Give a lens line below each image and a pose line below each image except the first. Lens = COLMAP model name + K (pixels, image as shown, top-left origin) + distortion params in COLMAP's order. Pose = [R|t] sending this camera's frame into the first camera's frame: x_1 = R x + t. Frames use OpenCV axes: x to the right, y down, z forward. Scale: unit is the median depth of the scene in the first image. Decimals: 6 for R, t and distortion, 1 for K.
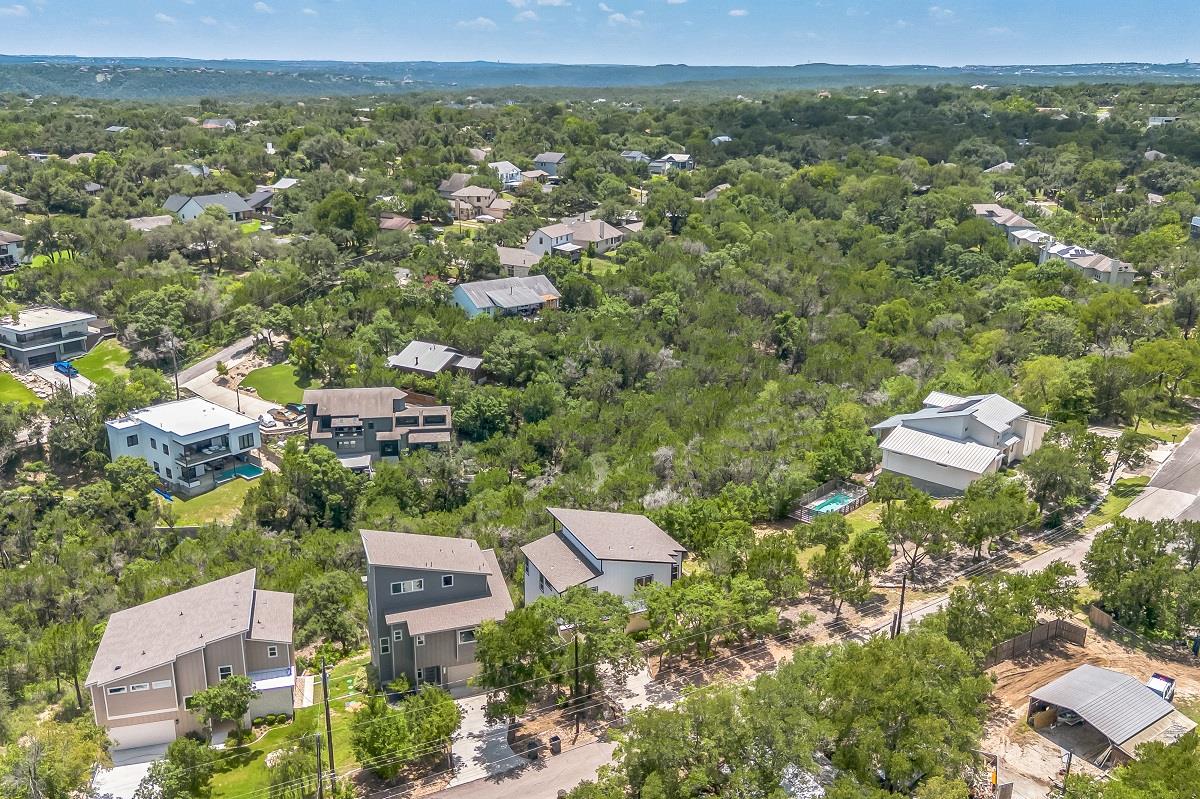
lens RADIAL K [[931.1, 0, 600.0], [0, 931.1, 399.5], [0, 0, 1]] dist [0.000495, 0.000096]
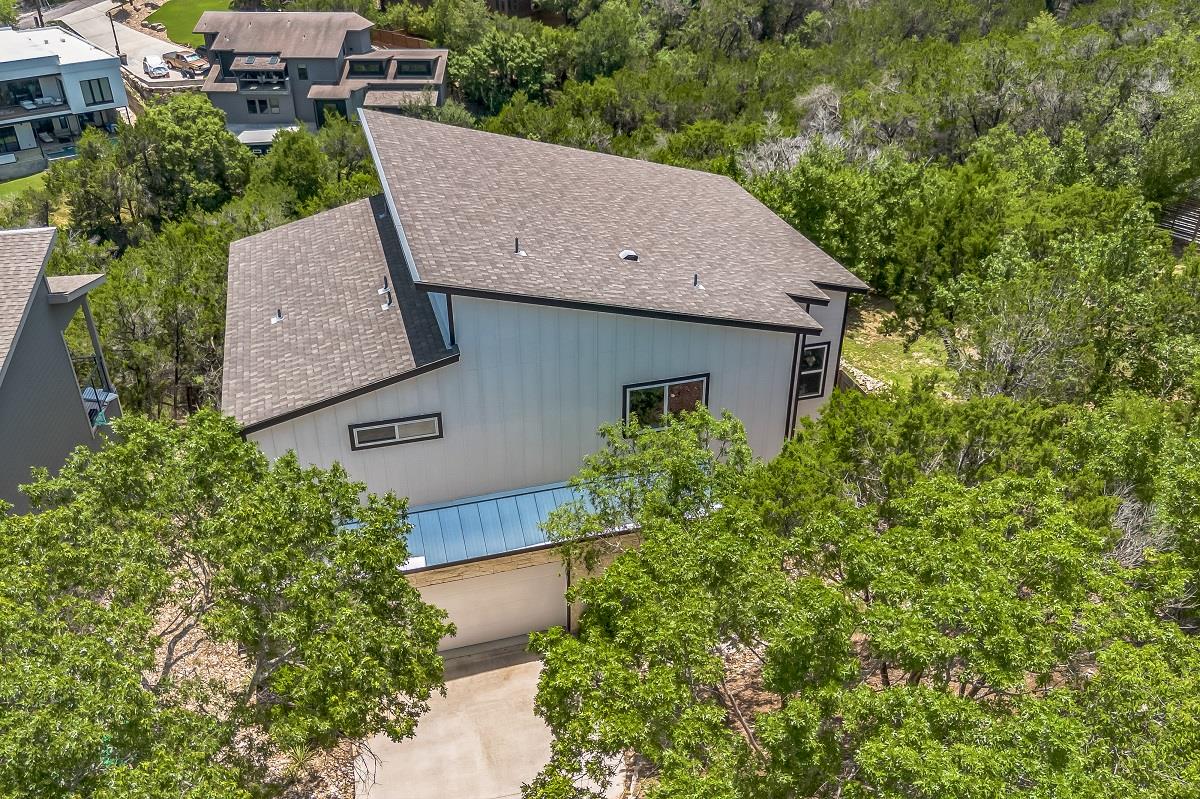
lens RADIAL K [[931.1, 0, 600.0], [0, 931.1, 399.5], [0, 0, 1]] dist [0.000495, 0.000096]
pose [[0.984845, 0.076210, -0.155795, 0.038650], [-0.037255, 0.970275, 0.239122, 0.080792], [0.169387, -0.229694, 0.958409, 0.446405]]
